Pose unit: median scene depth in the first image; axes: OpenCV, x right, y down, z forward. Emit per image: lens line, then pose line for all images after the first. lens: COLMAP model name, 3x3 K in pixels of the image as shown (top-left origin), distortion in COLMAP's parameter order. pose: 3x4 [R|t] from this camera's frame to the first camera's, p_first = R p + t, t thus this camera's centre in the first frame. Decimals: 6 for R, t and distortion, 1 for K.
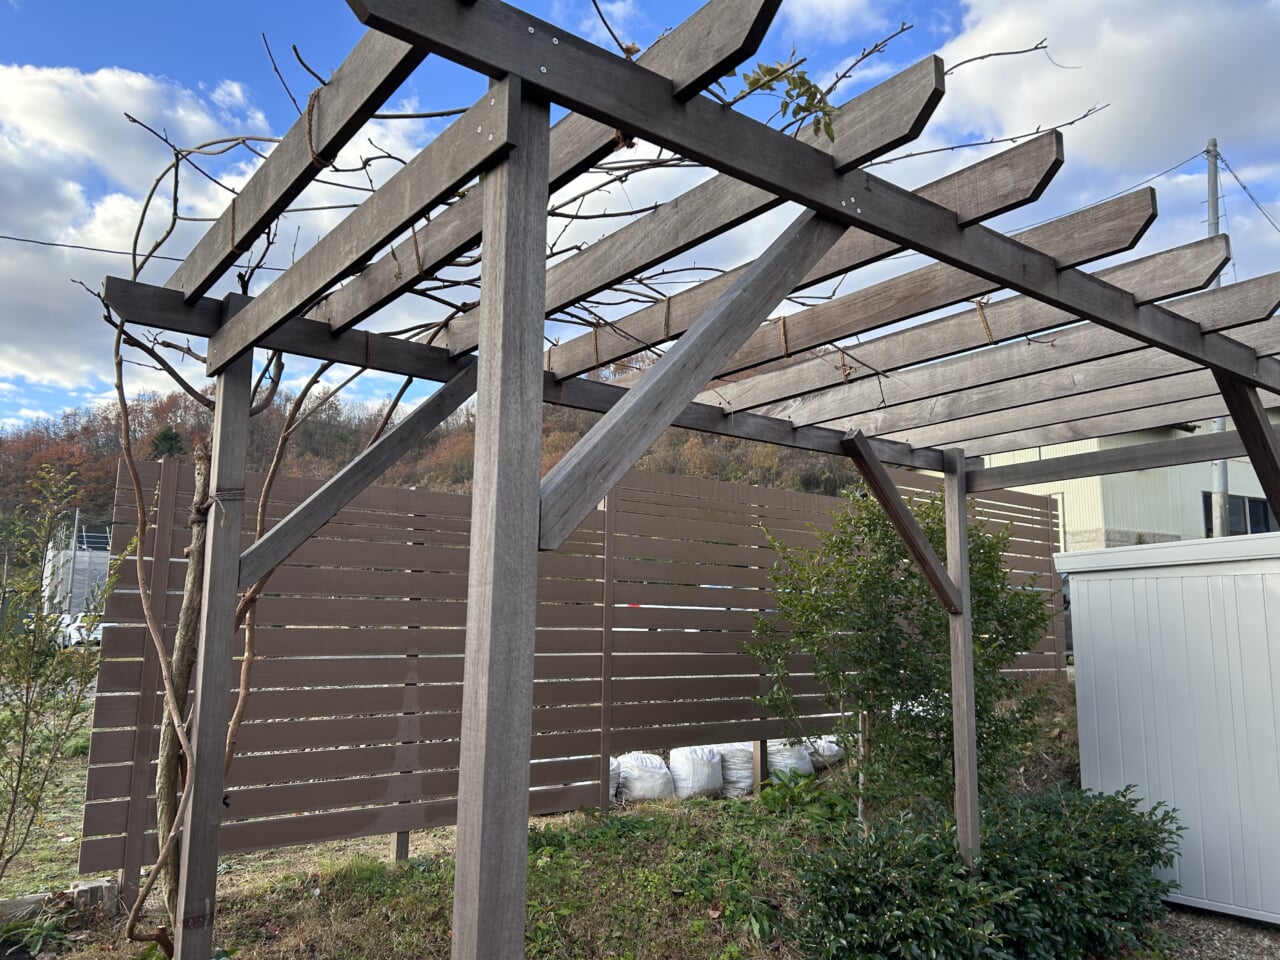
lens RADIAL K [[961.1, 0, 640.0], [0, 961.1, 480.0], [0, 0, 1]] dist [0.001300, -0.001941]
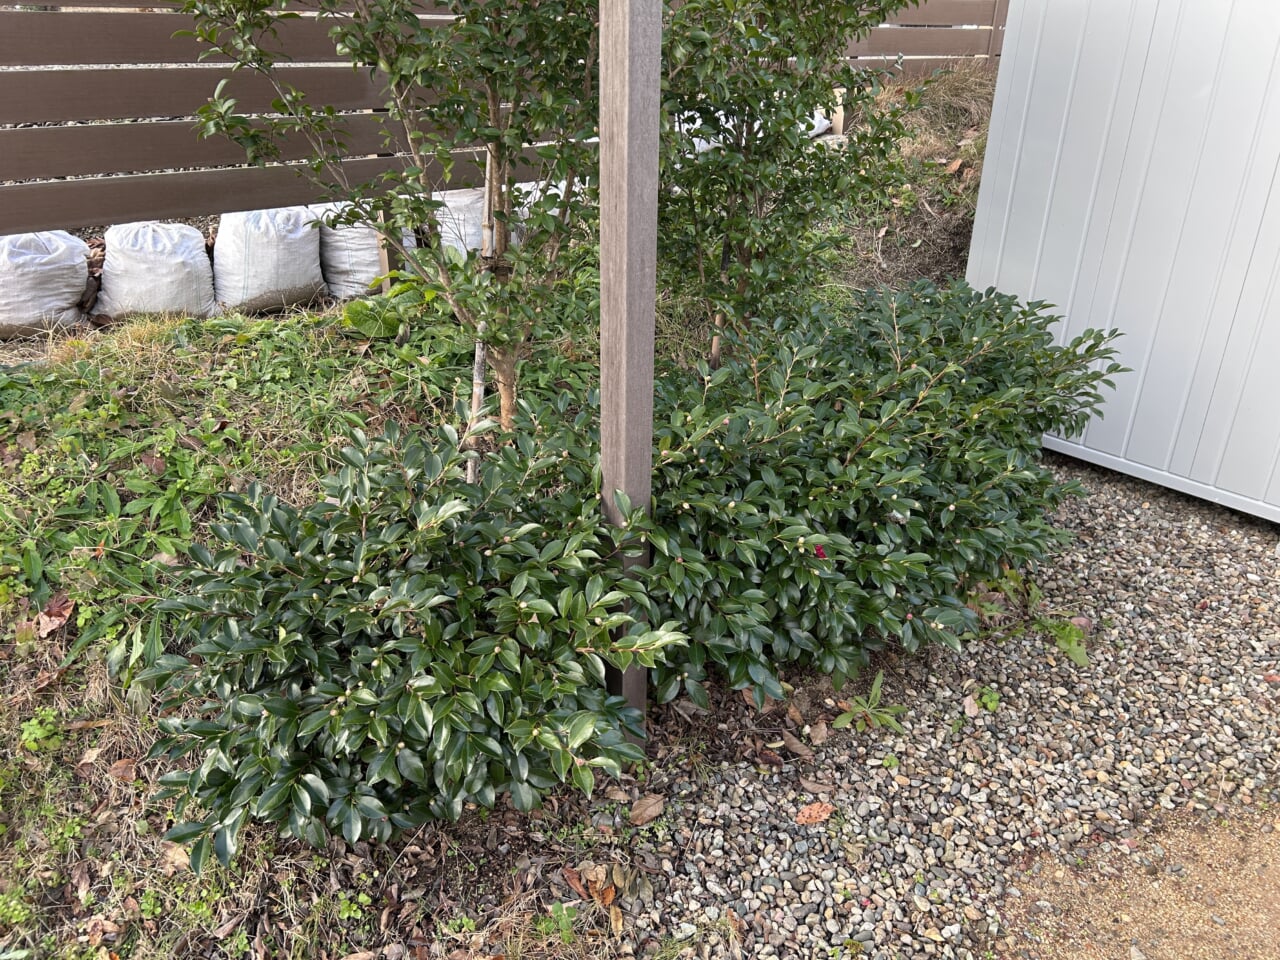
lens RADIAL K [[970.2, 0, 640.0], [0, 970.2, 480.0], [0, 0, 1]] dist [0.032153, 0.001334]
pose [[0.998409, -0.024087, 0.050985, 0.274164], [-0.008456, 0.829993, 0.557710, 0.116727], [-0.055751, -0.557253, 0.828469, 0.538459]]
